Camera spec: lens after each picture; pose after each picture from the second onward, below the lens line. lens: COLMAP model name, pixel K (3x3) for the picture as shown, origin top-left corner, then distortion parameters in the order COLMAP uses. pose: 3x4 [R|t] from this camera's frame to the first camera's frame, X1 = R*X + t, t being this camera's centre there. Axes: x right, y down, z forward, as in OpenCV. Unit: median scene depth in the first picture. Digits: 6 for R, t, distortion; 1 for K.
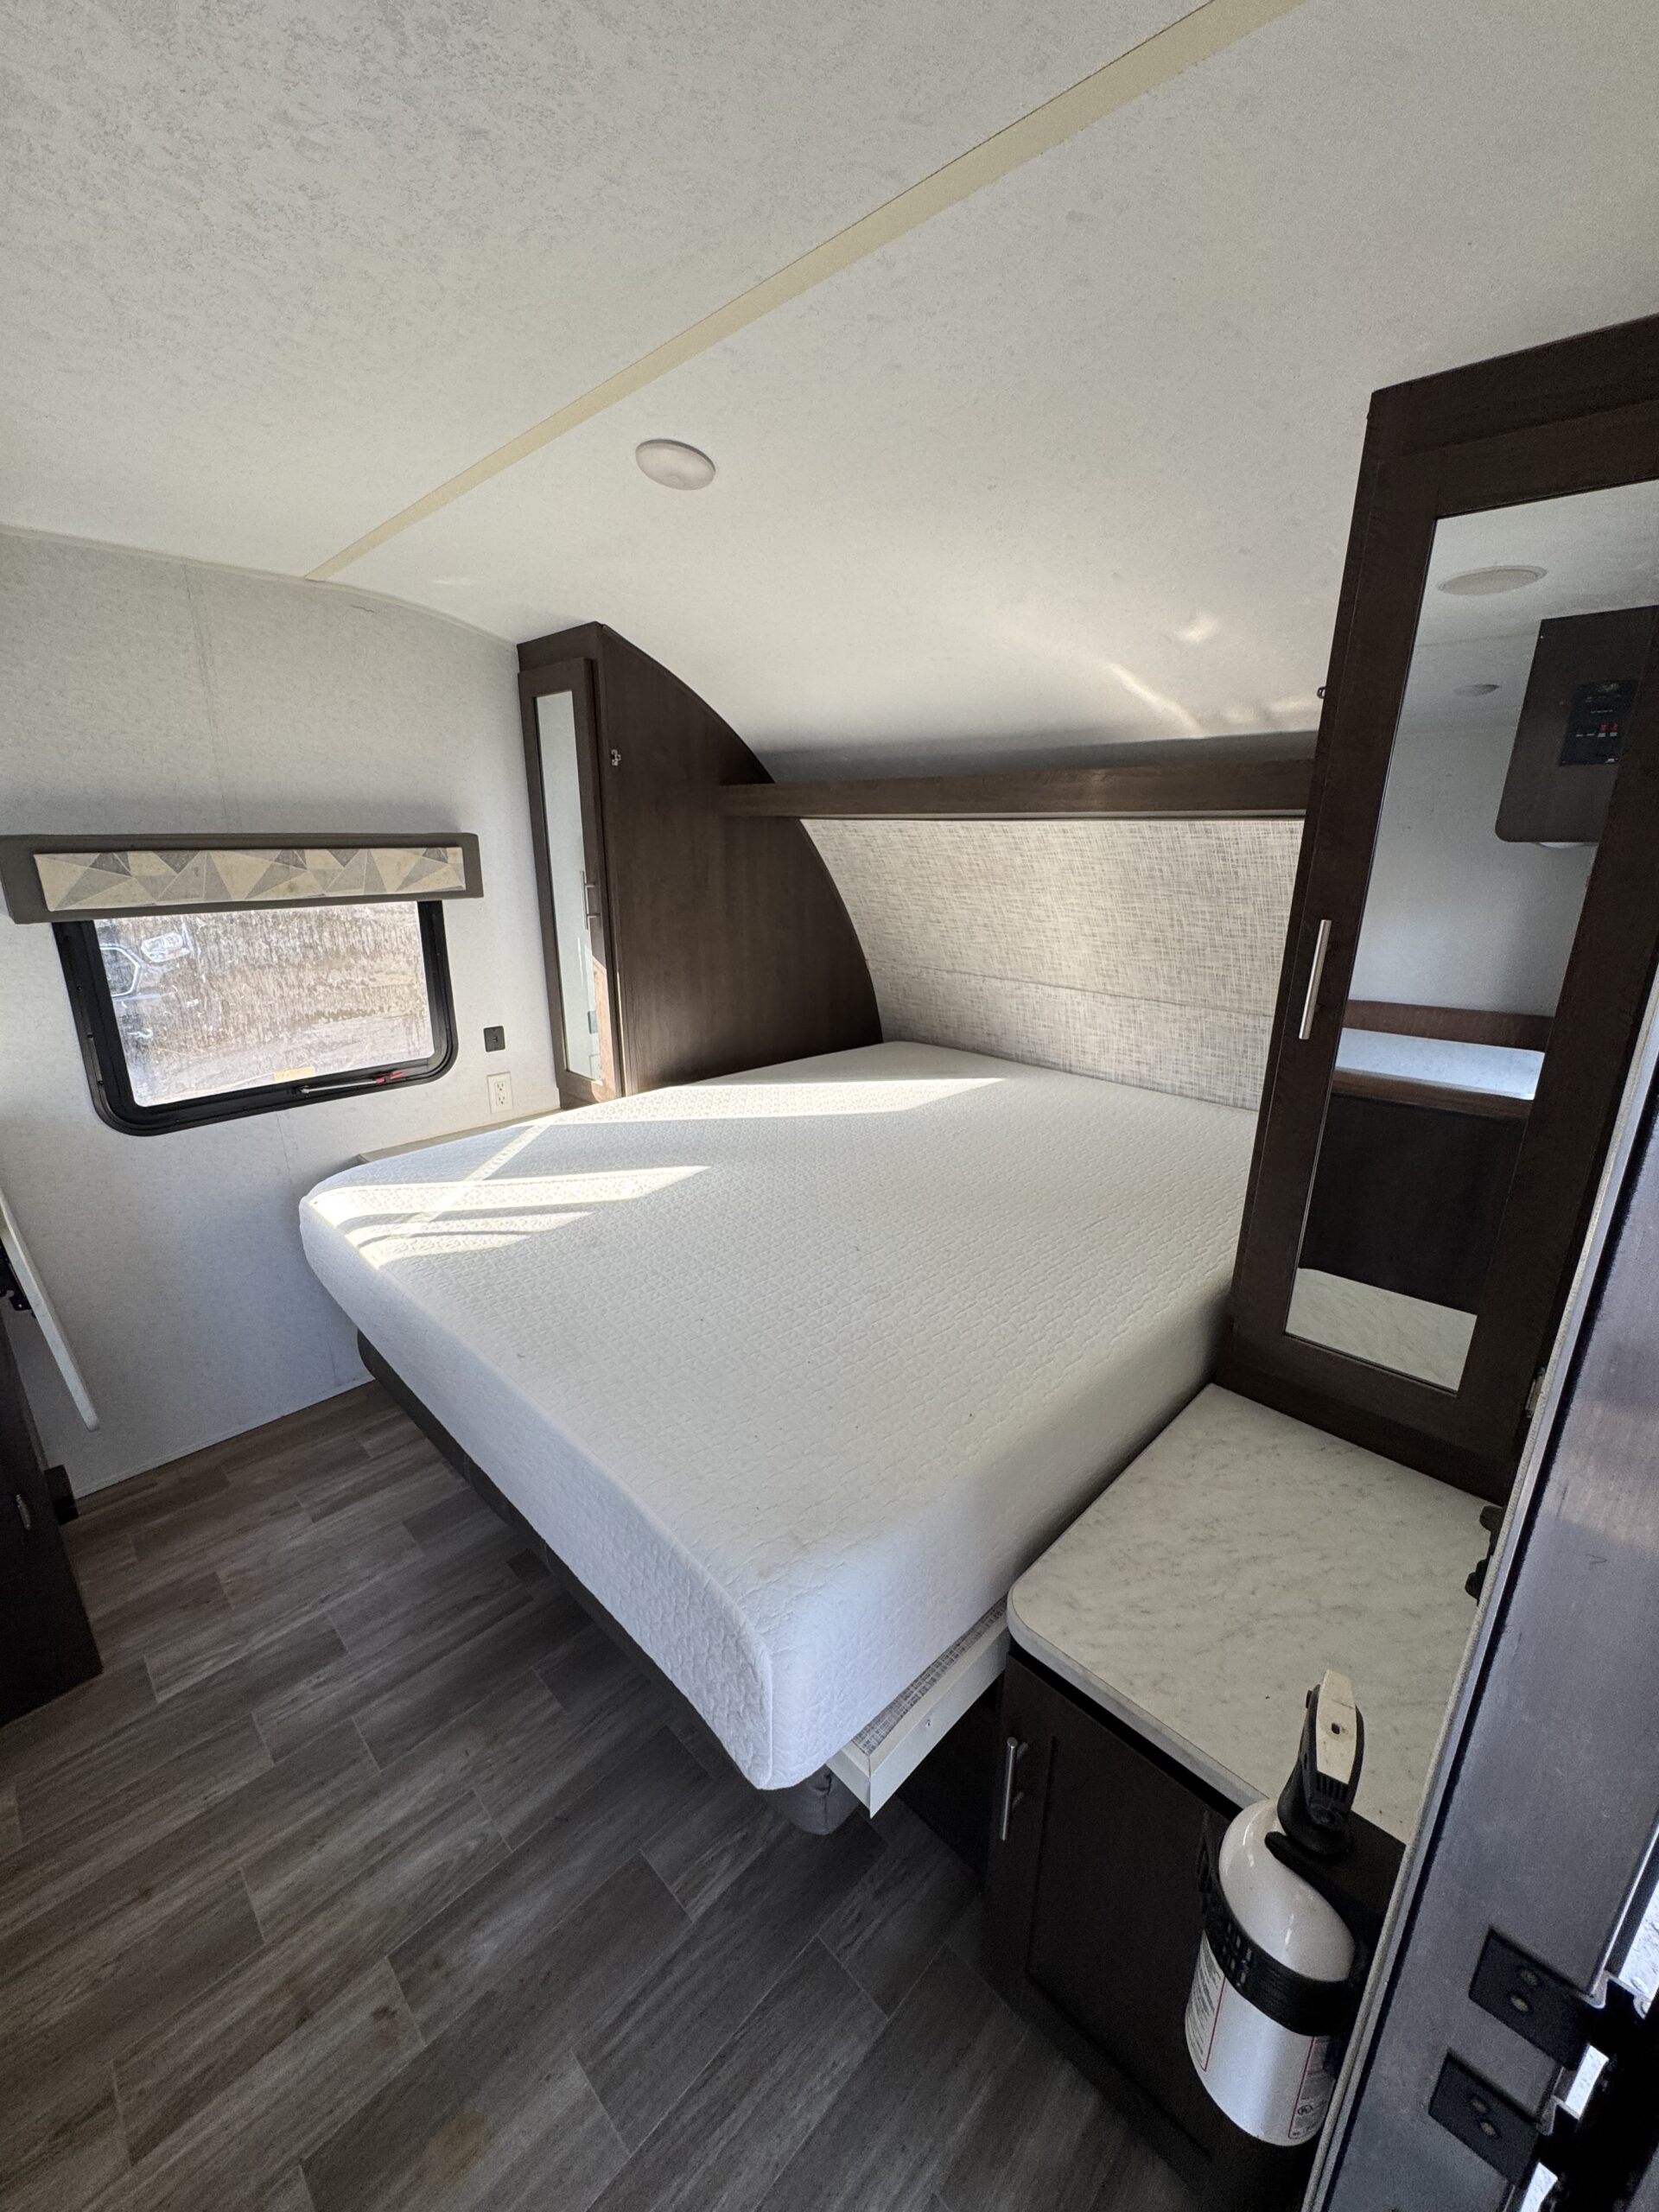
lens RADIAL K [[881.0, 0, 829.5], [0, 881.0, 1106.0], [0, 0, 1]] dist [-0.003279, 0.000045]
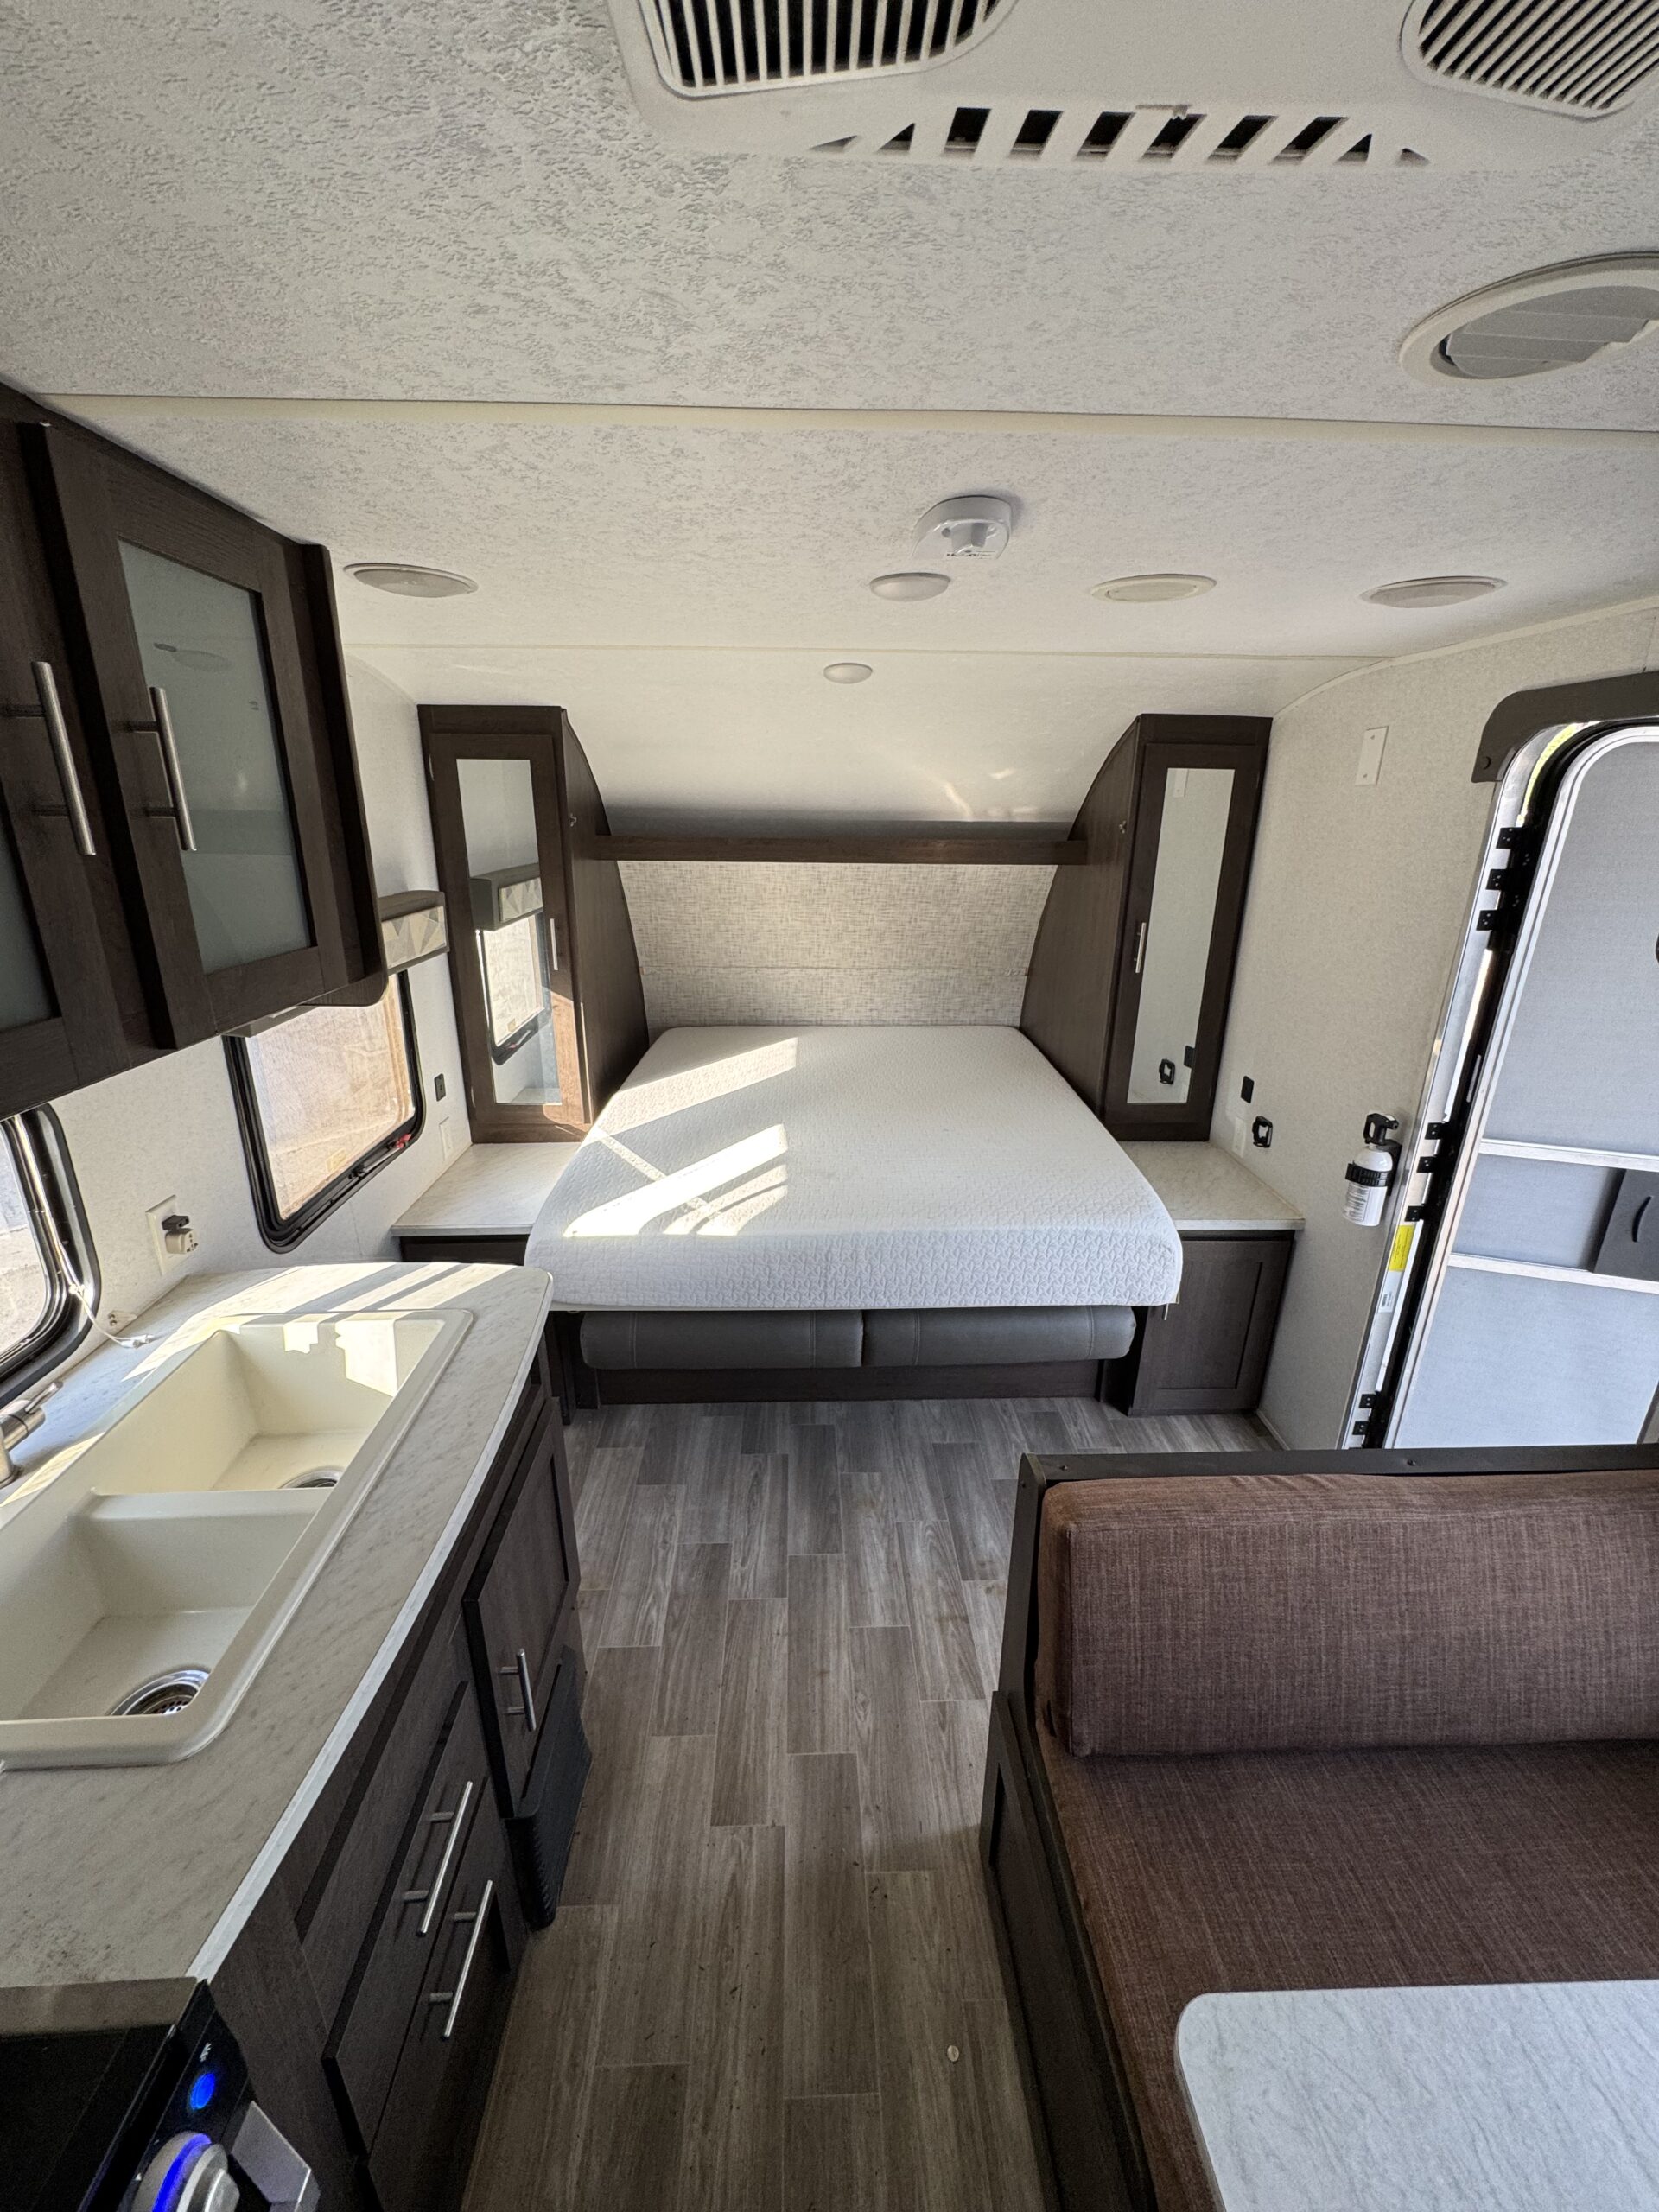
lens RADIAL K [[881.0, 0, 829.5], [0, 881.0, 1106.0], [0, 0, 1]] dist [-0.003279, 0.000045]
pose [[0.684155, -0.232542, 0.691272, -1.177300], [0.211192, 0.970367, 0.117412, -0.120049], [-0.698091, 0.065663, 0.712992, -0.062818]]
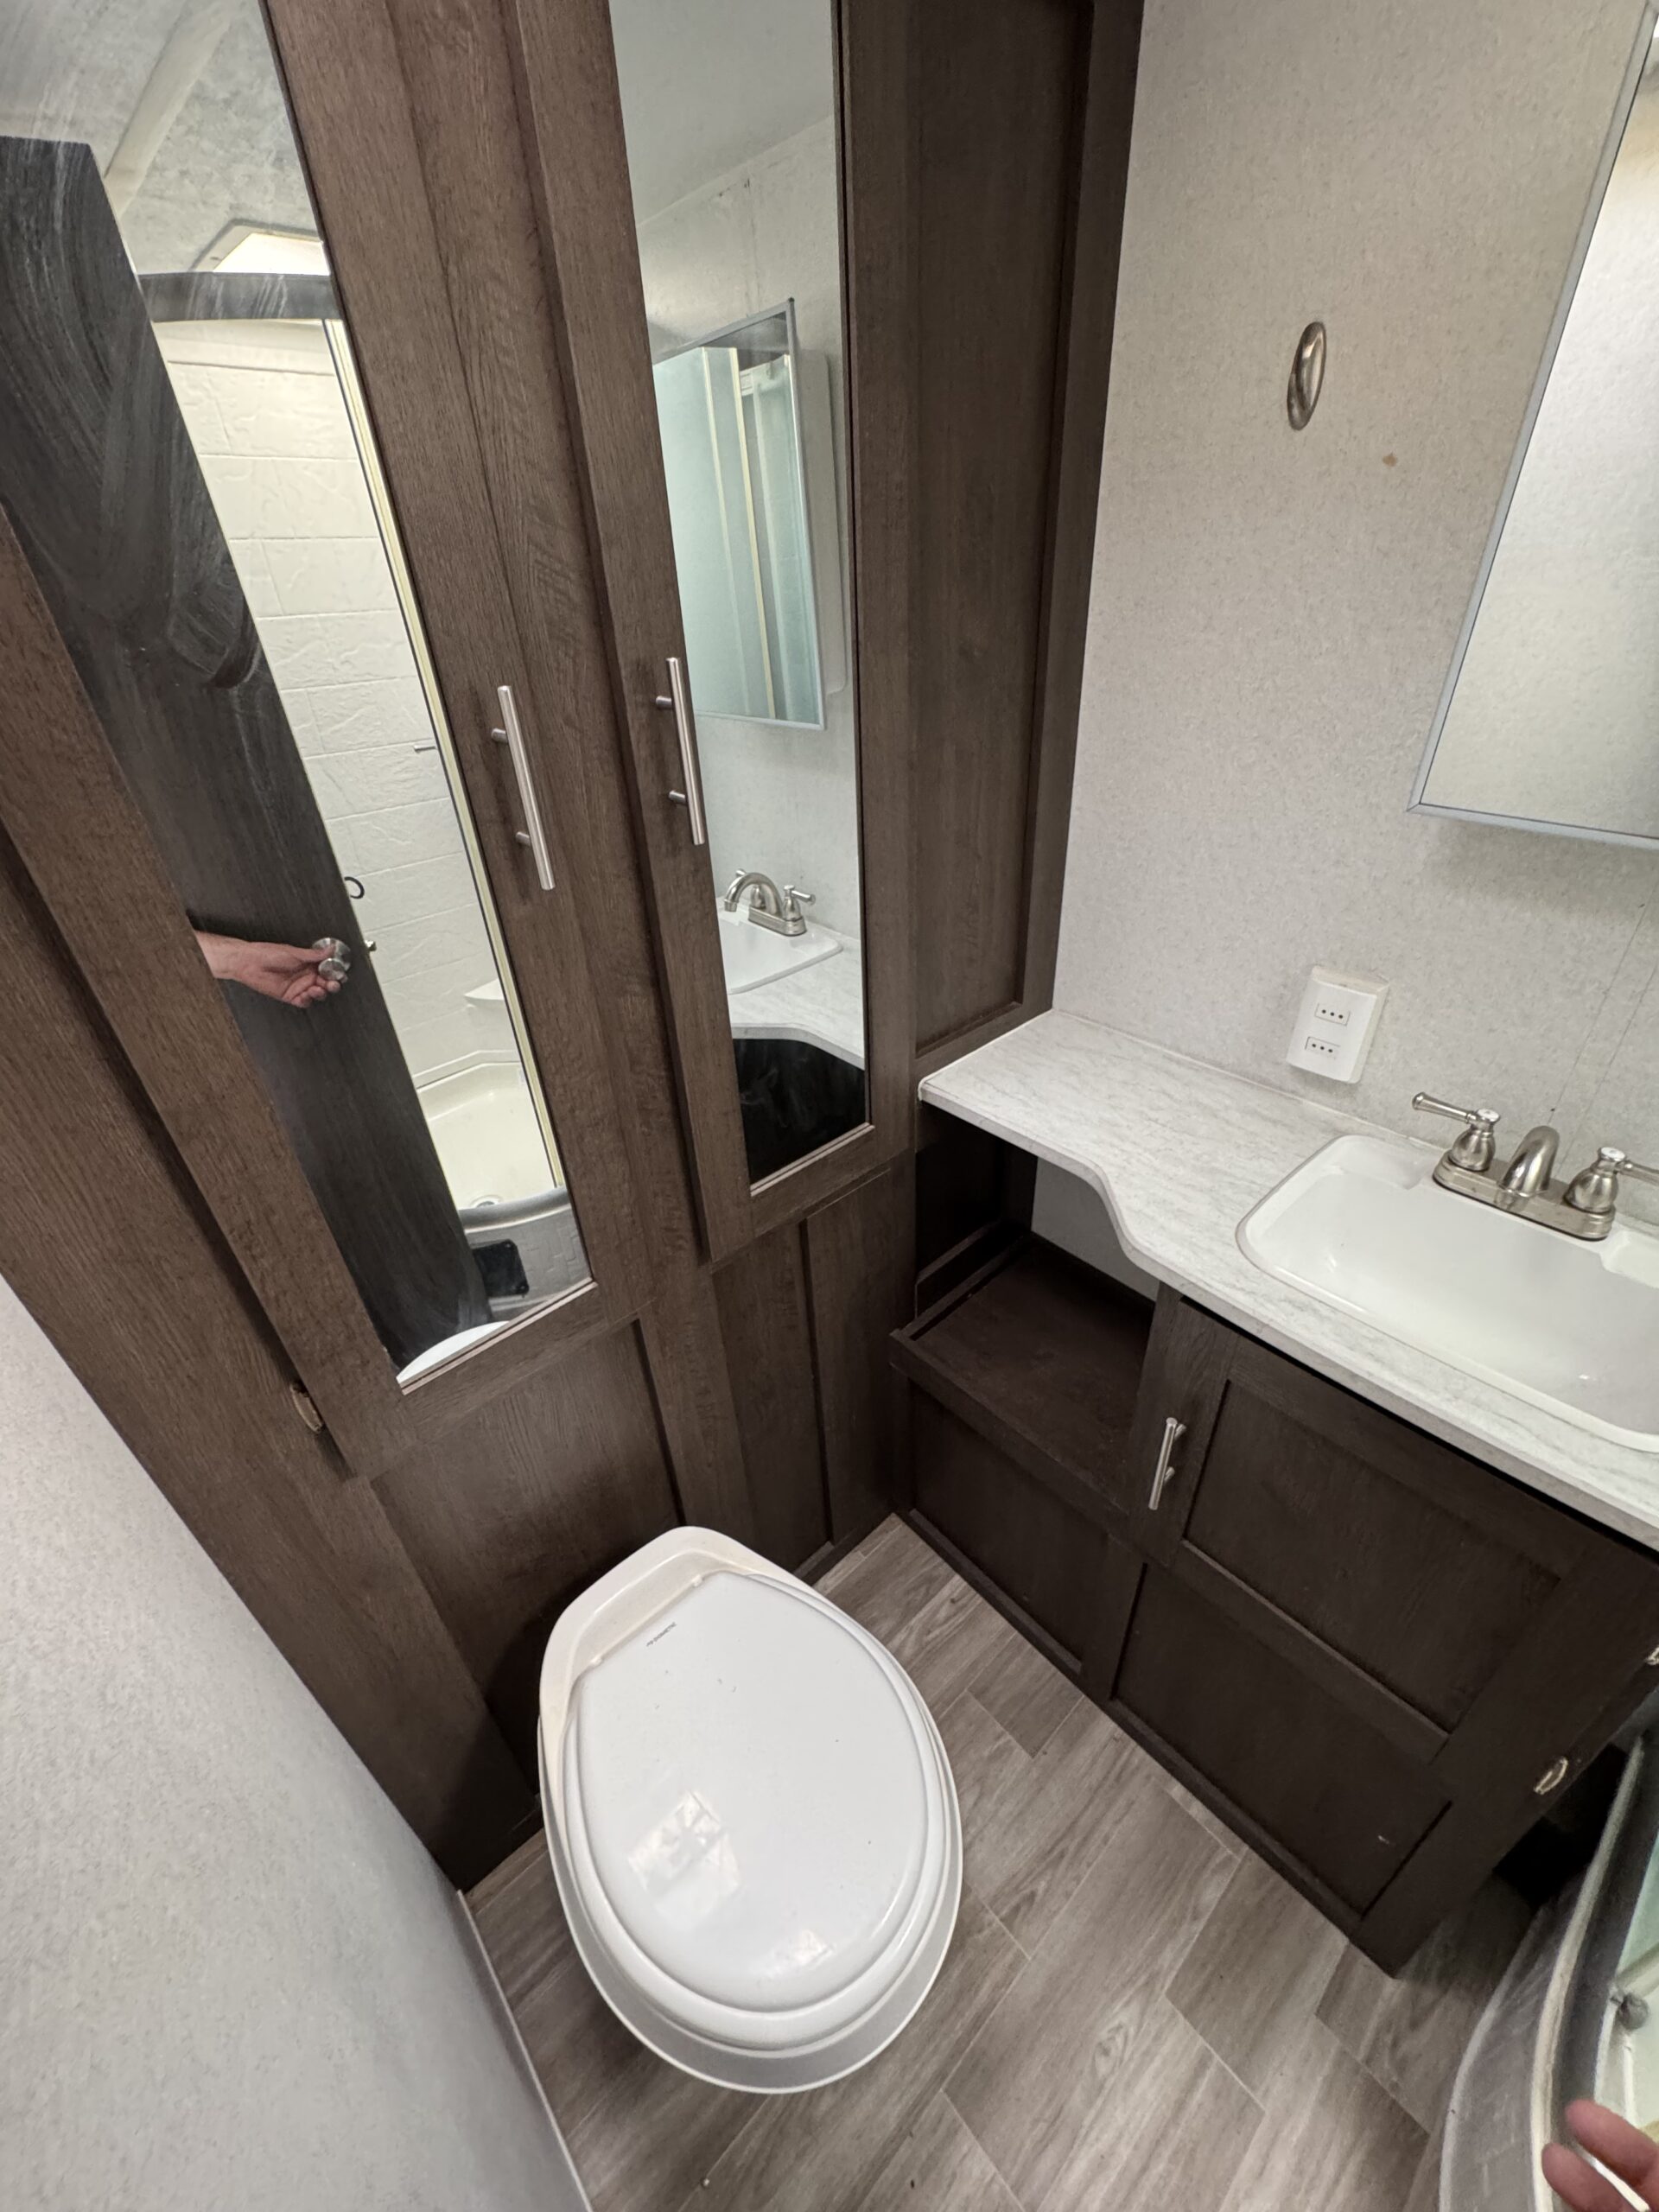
lens RADIAL K [[881.0, 0, 829.5], [0, 881.0, 1106.0], [0, 0, 1]] dist [-0.003279, 0.000045]
pose [[-0.997179, 0.001654, 0.075048, -0.437567], [0.058106, 0.649955, 0.757748, -0.242687], [-0.047524, 0.759971, -0.648218, 0.604507]]
